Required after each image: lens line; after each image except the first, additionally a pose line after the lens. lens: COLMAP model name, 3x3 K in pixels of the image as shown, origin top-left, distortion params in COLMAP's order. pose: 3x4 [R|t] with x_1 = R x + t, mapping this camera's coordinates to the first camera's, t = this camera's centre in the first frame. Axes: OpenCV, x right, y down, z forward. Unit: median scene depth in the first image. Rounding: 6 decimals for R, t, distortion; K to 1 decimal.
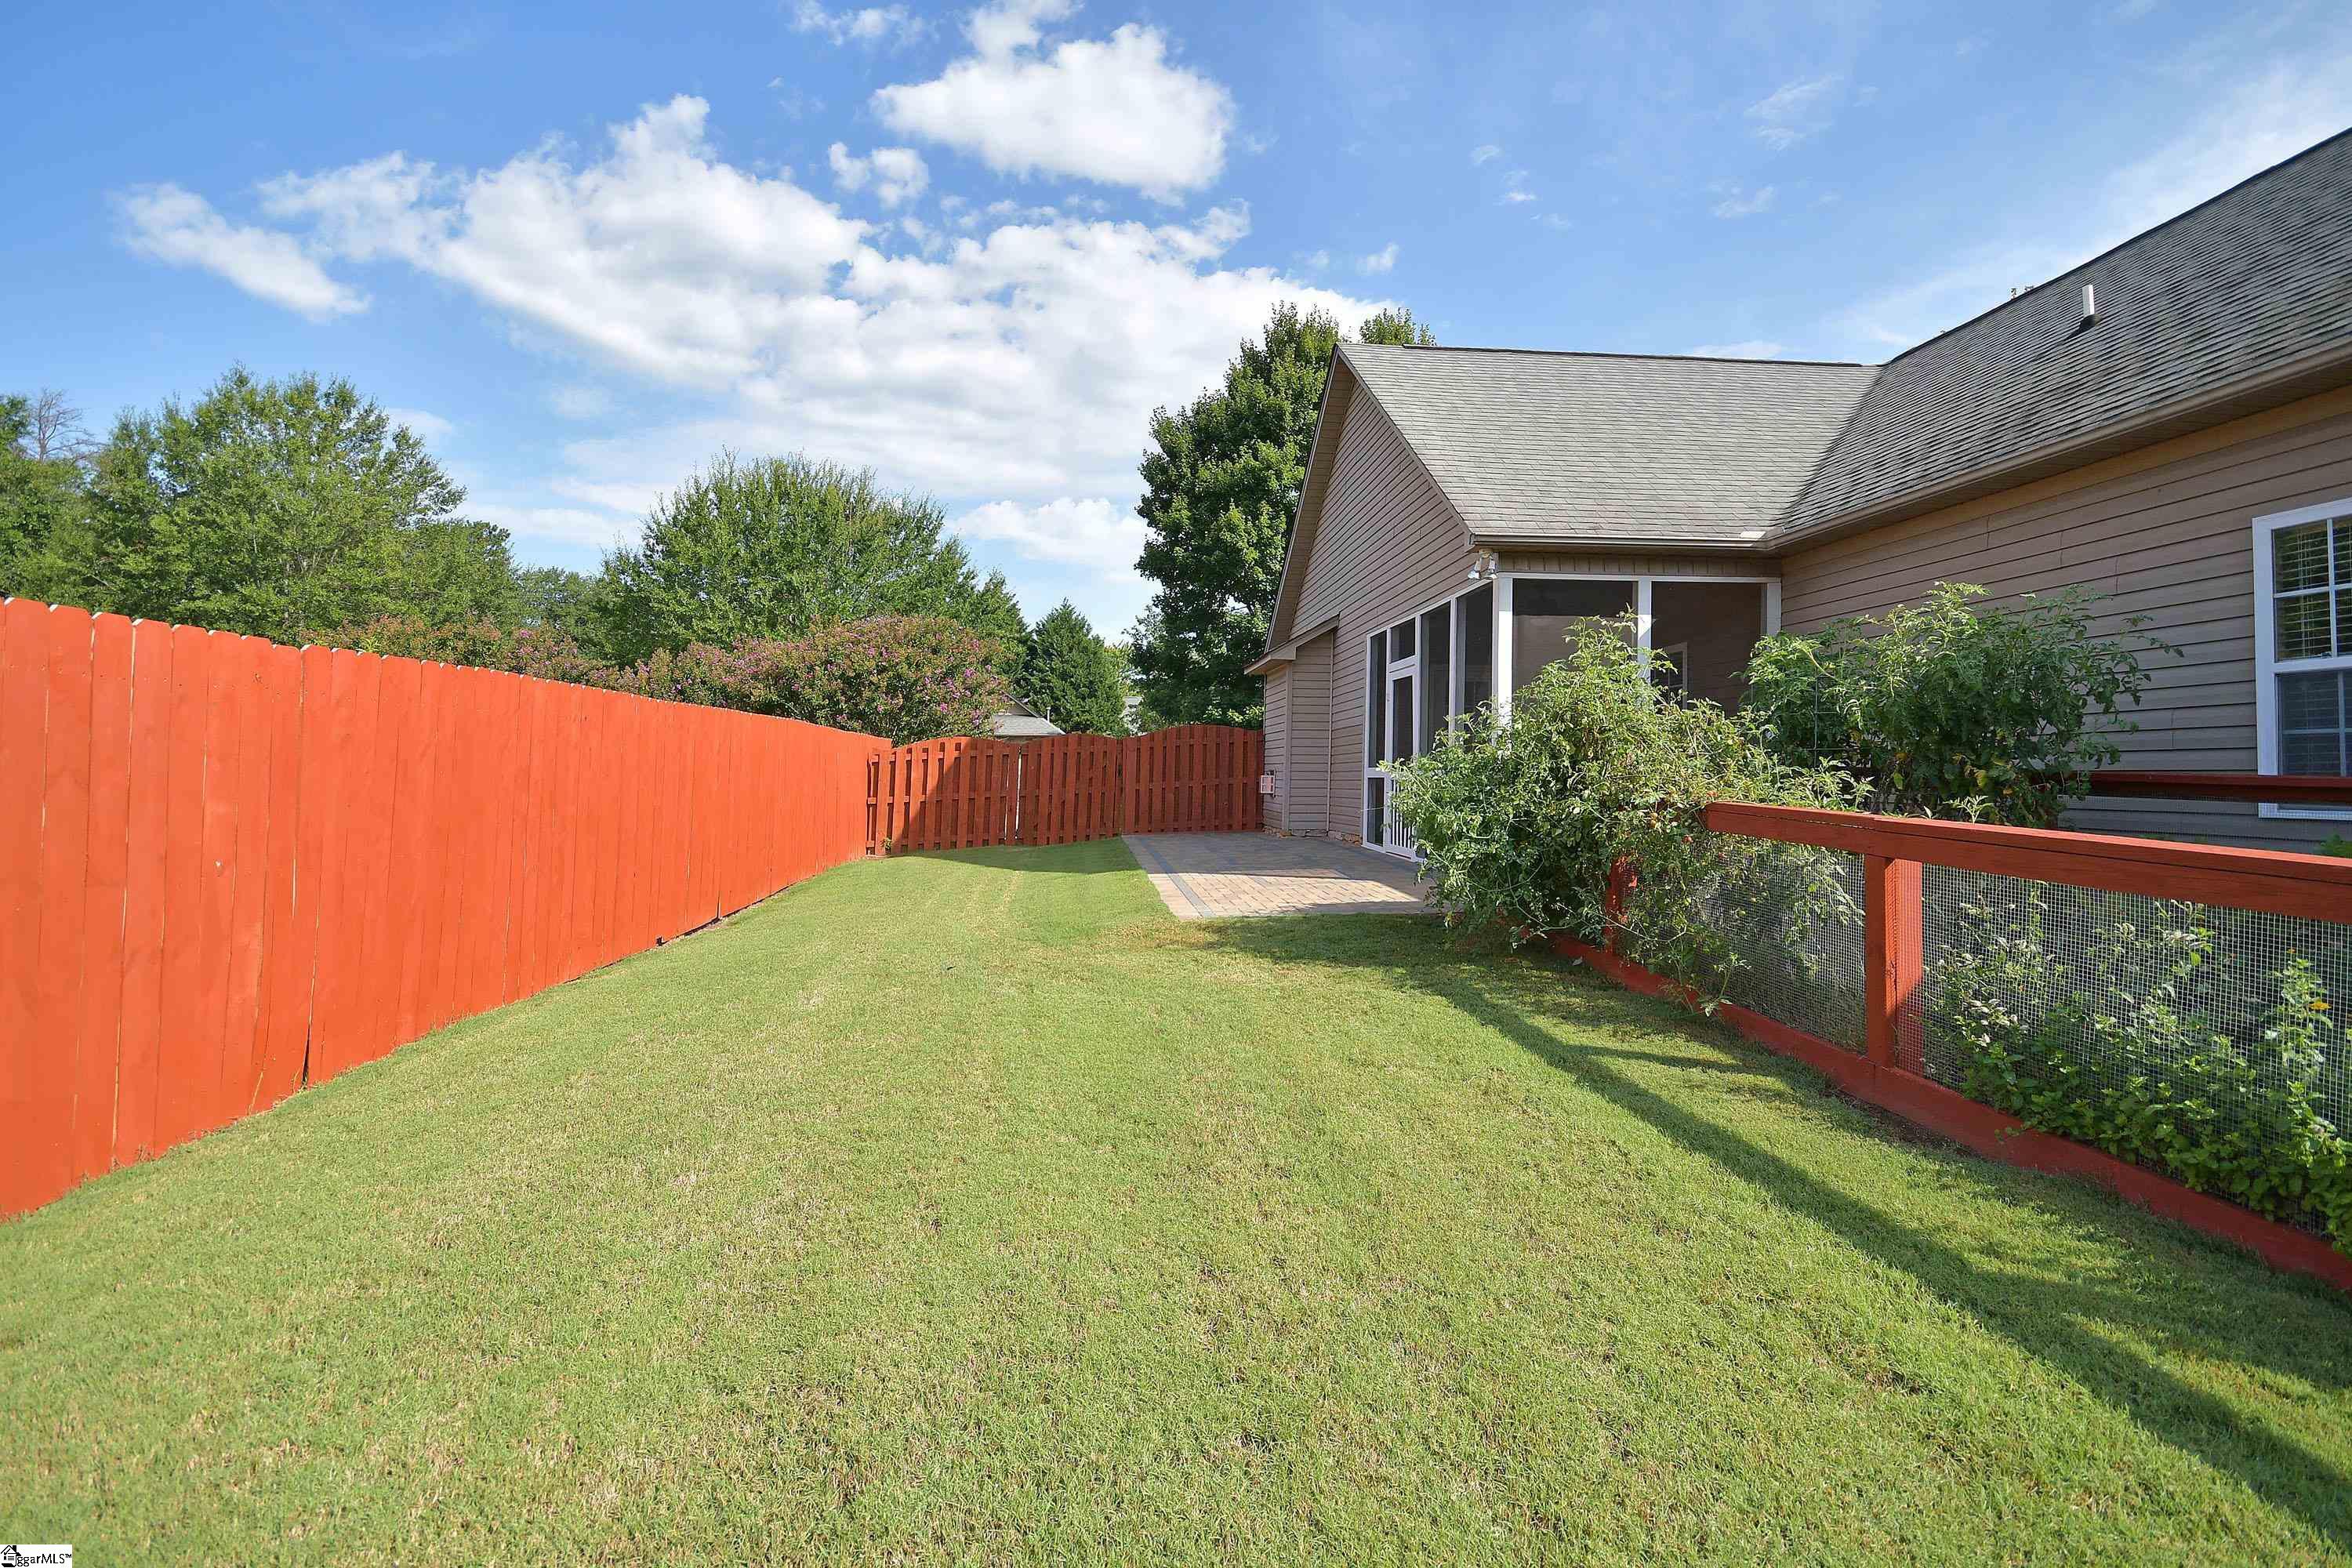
lens RADIAL K [[1077.6, 0, 1187.4], [0, 1077.6, 780.6], [0, 0, 1]] dist [-0.003742, 0.000643]
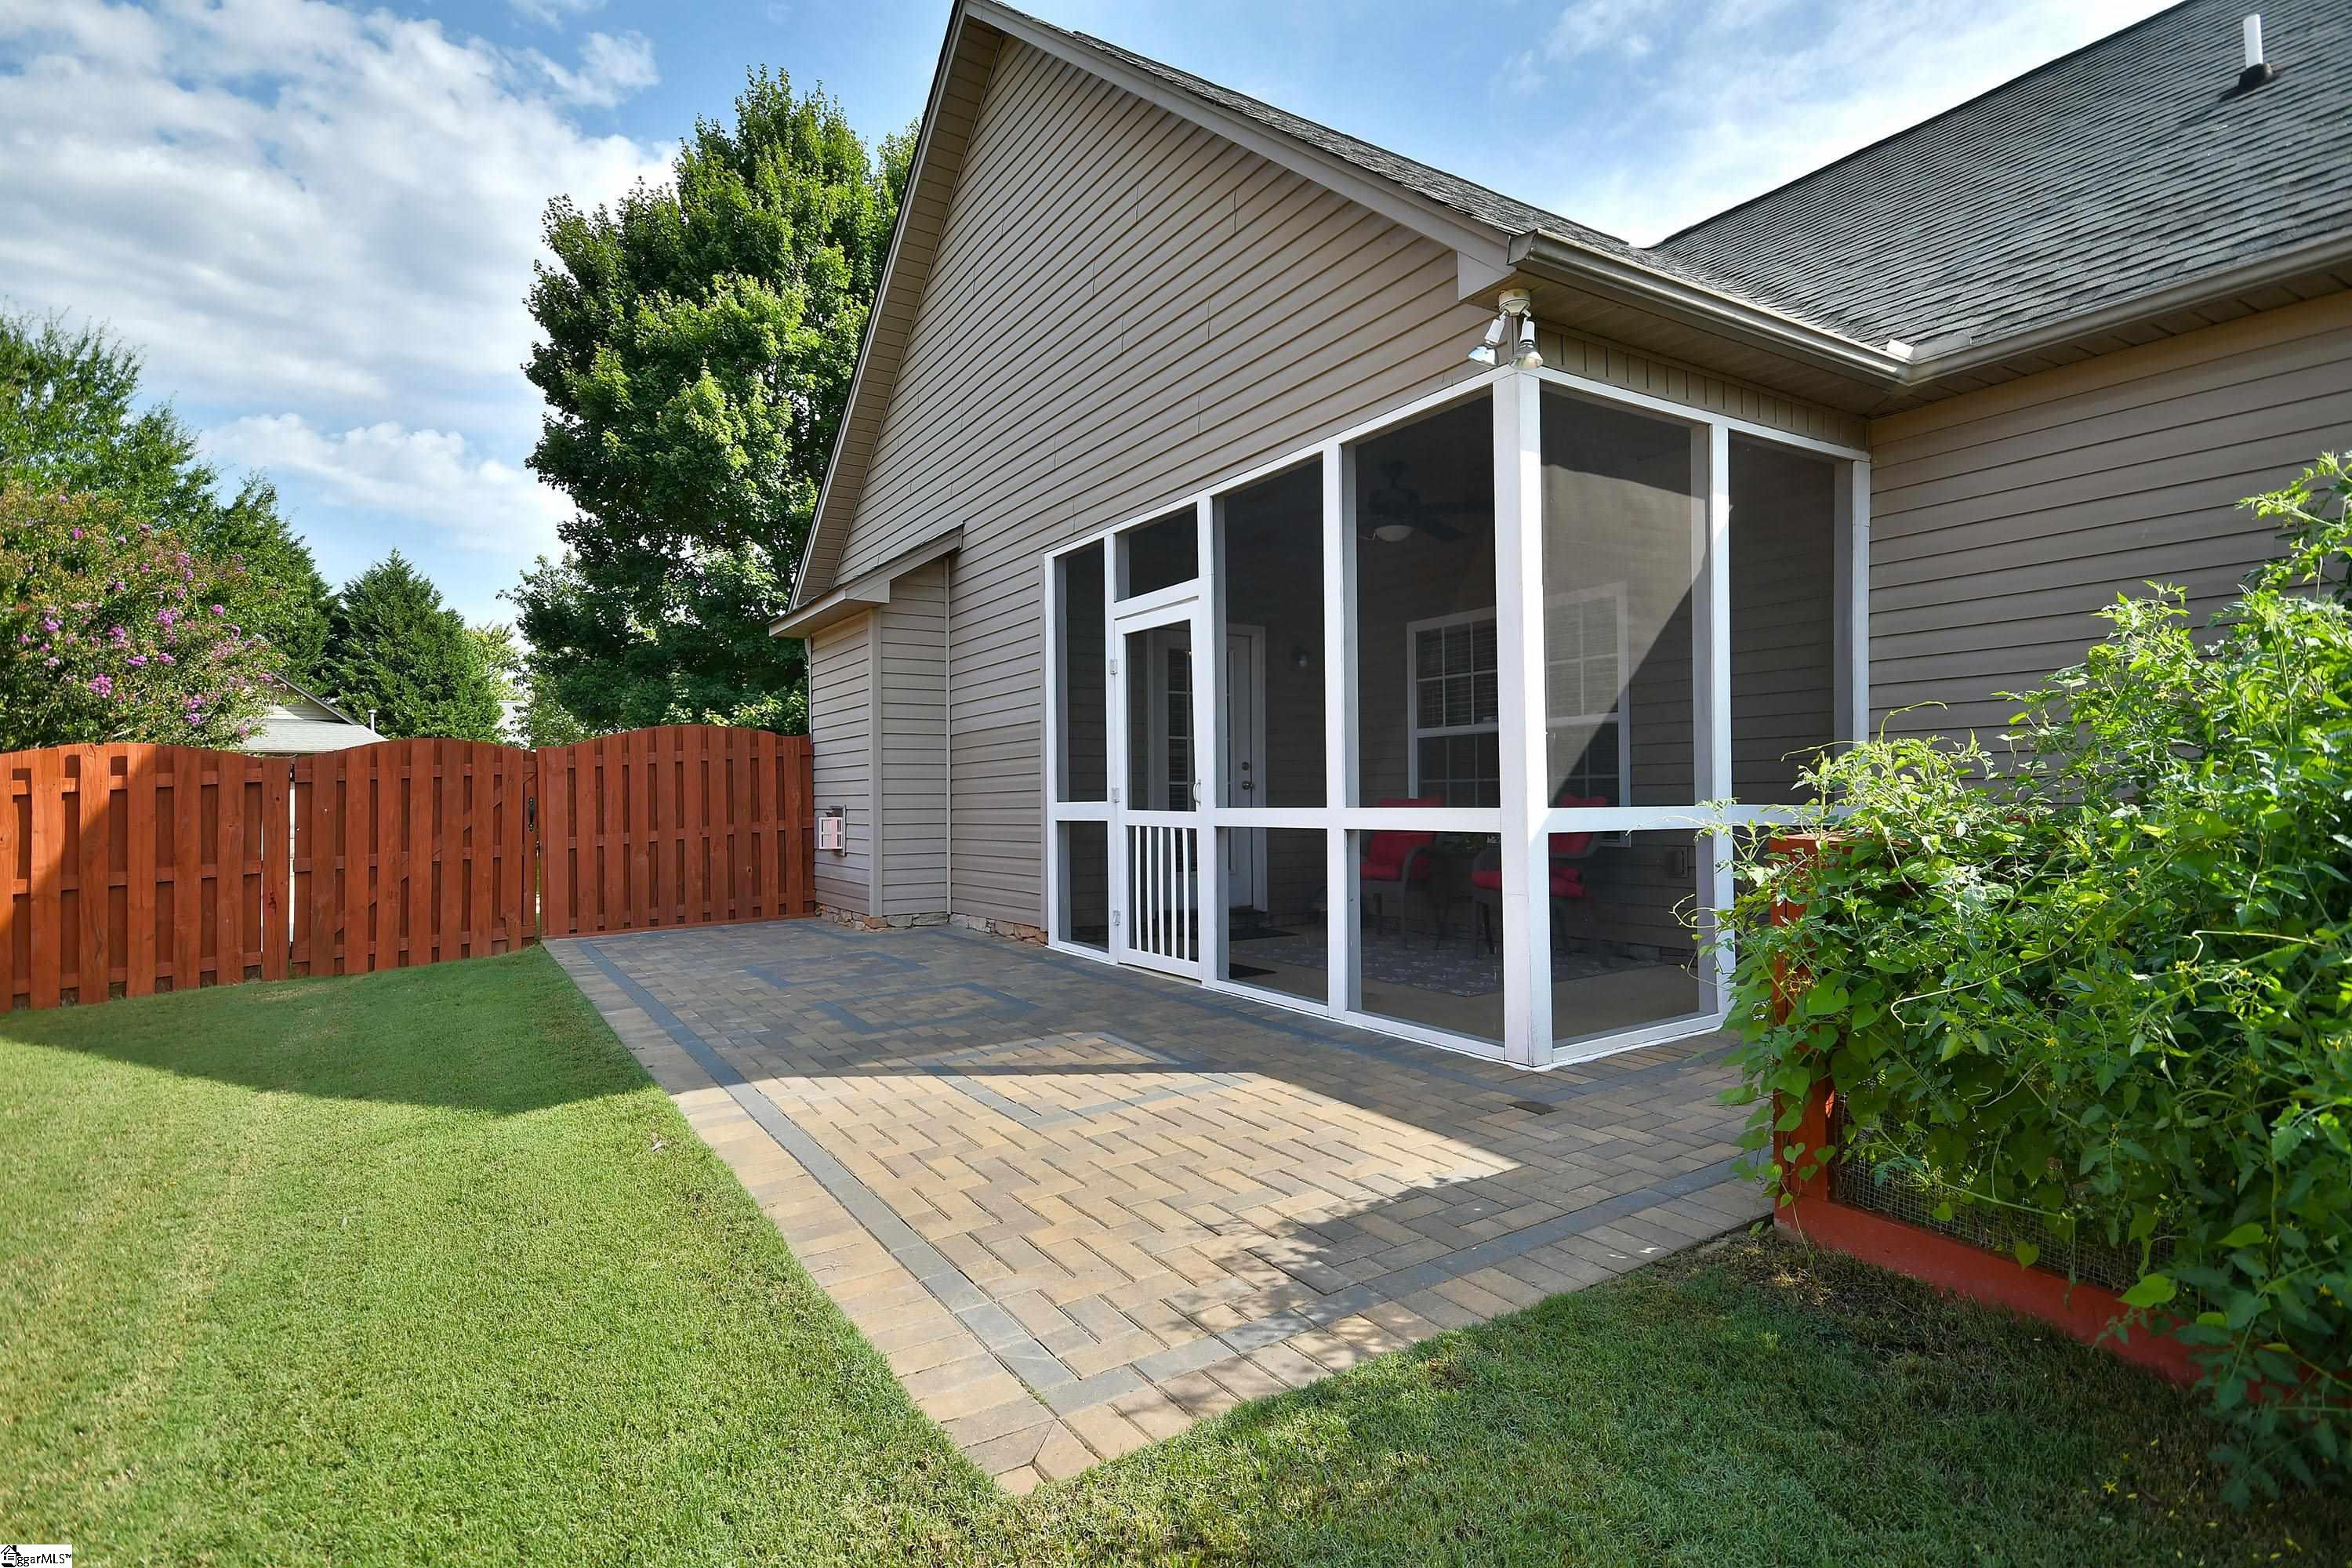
lens RADIAL K [[1136.6, 0, 1095.6], [0, 1136.6, 868.6], [0, 0, 1]] dist [0.004315, 0.005447]
pose [[0.909199, -0.037756, 0.414646, -0.032137], [0.016033, 0.998316, 0.055746, -0.006235], [-0.416053, -0.044036, 0.908273, 0.289134]]
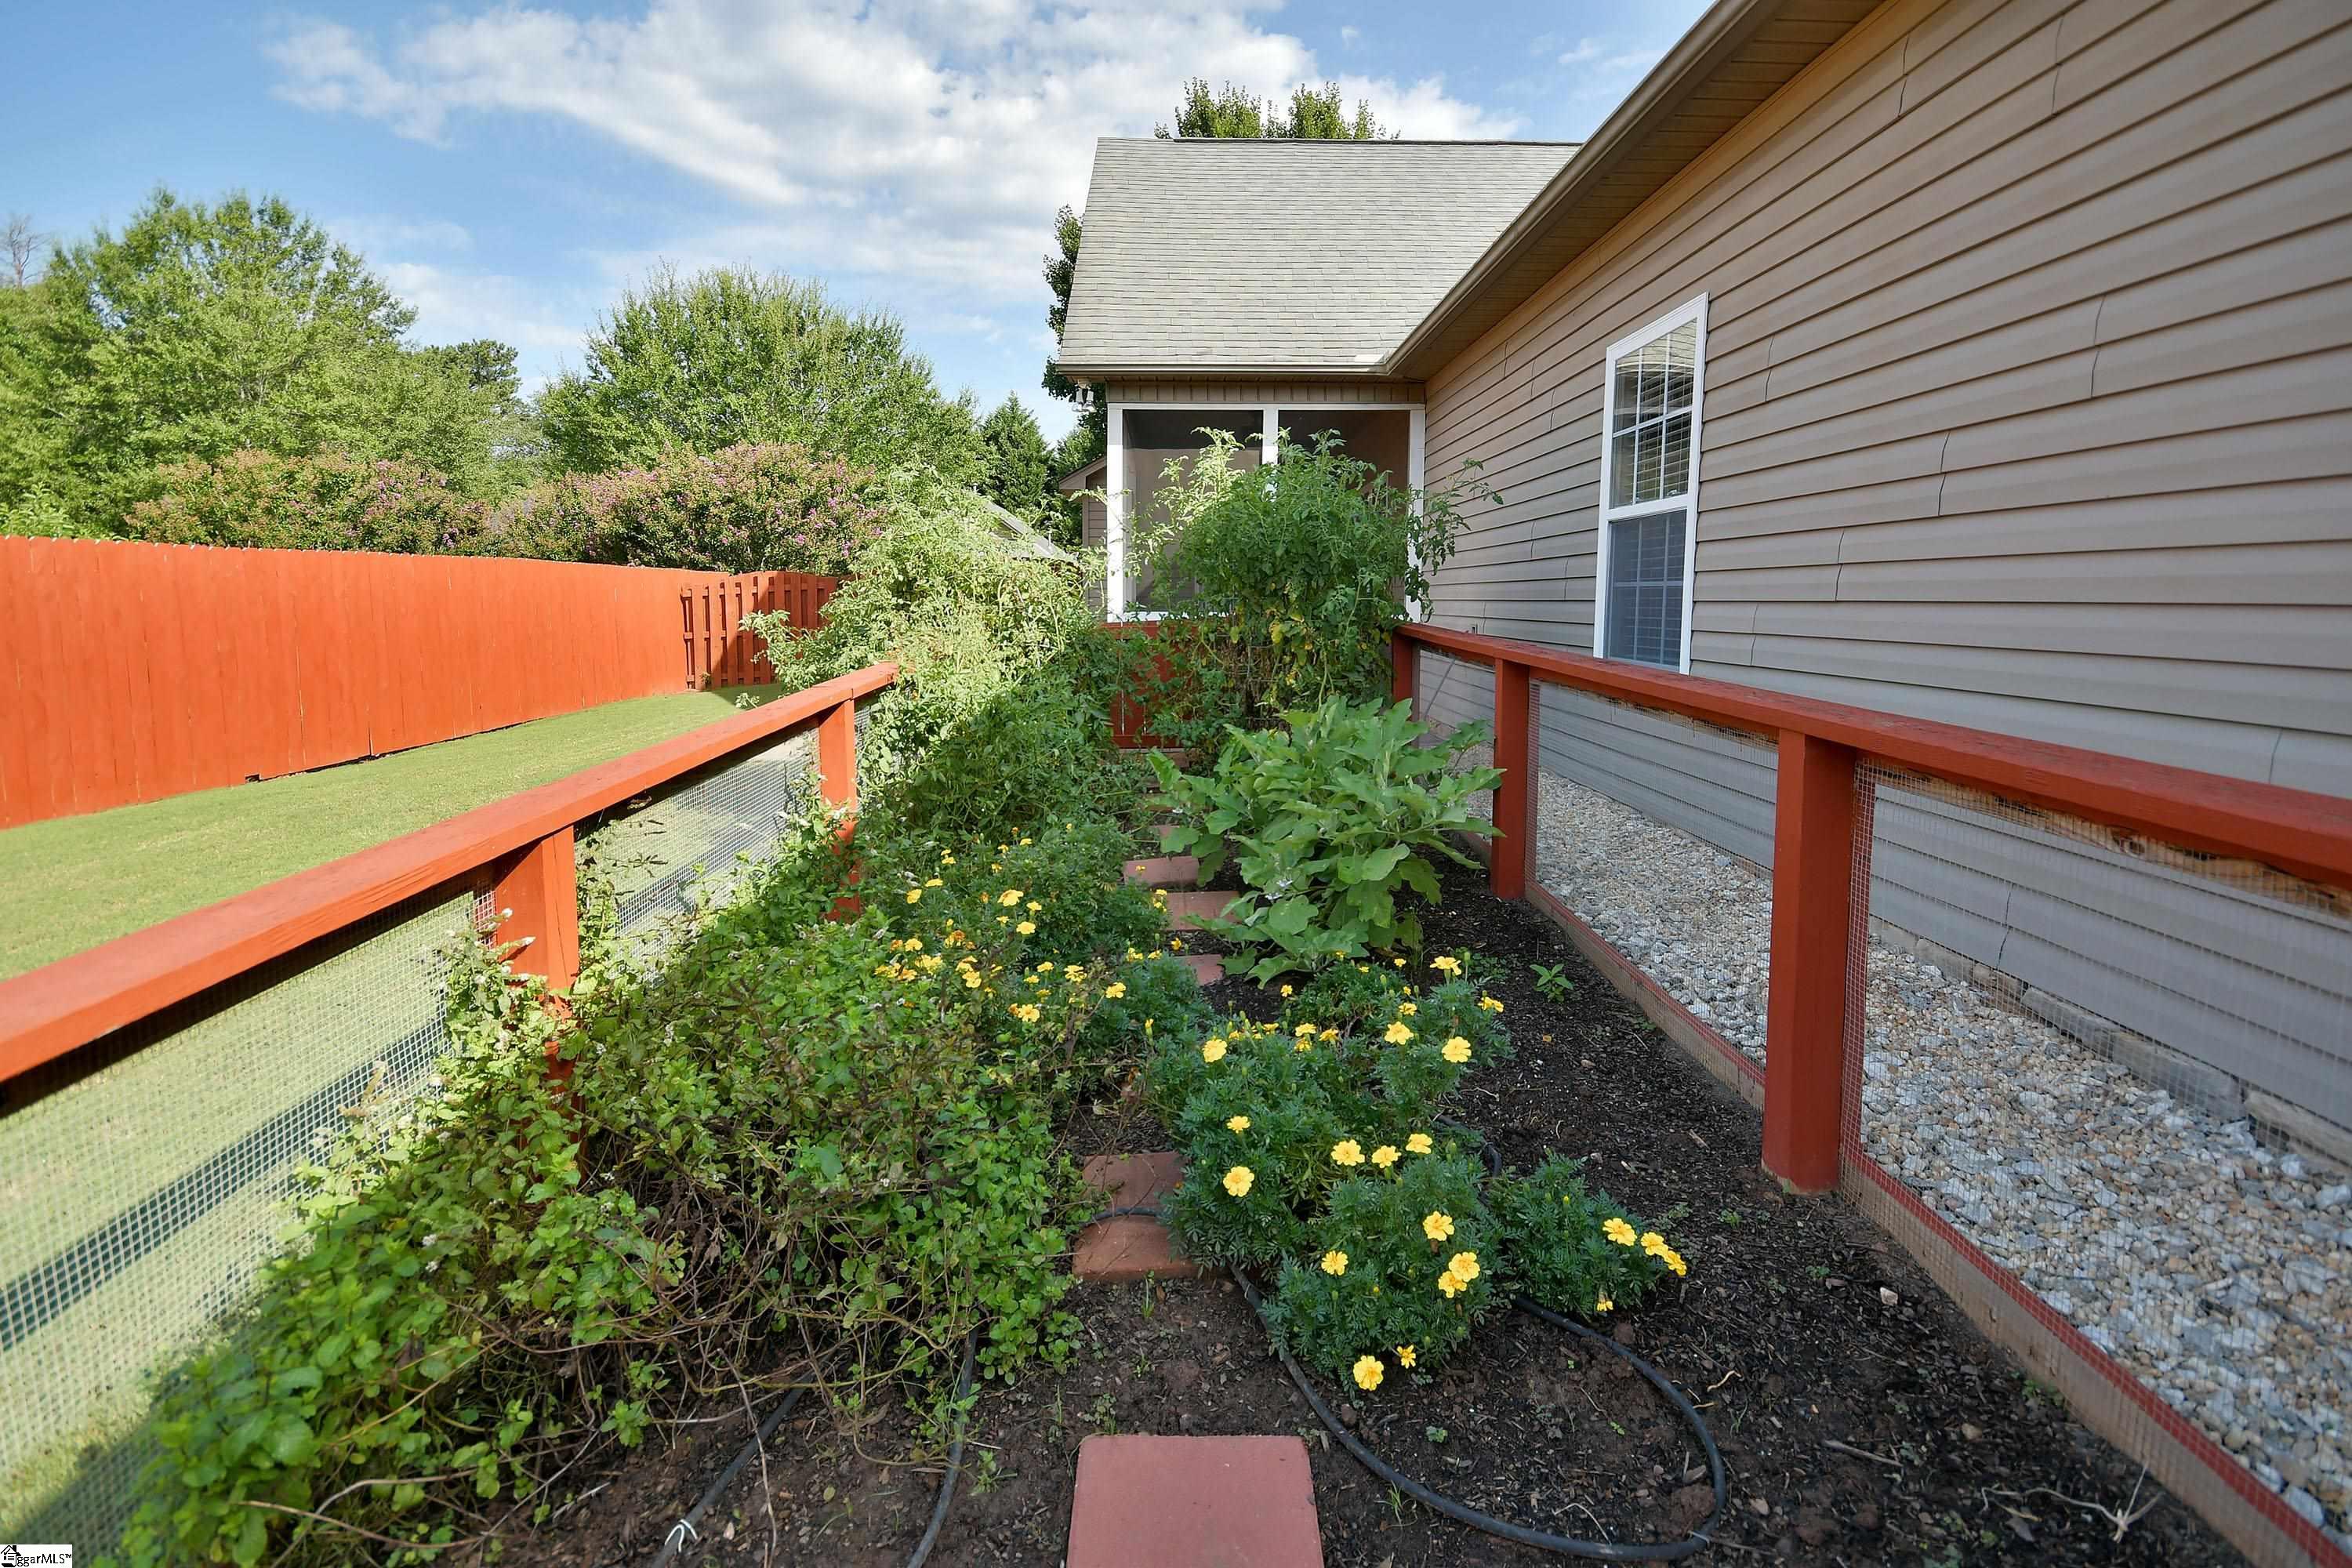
lens RADIAL K [[1108.5, 0, 1270.7], [0, 1108.5, 773.9], [0, 0, 1]] dist [-0.001737, -0.003088]
pose [[0.997068, 0.015882, -0.074850, 0.231270], [-0.004467, 0.988634, 0.150277, -0.007928], [0.076386, -0.149502, 0.985806, 0.001268]]
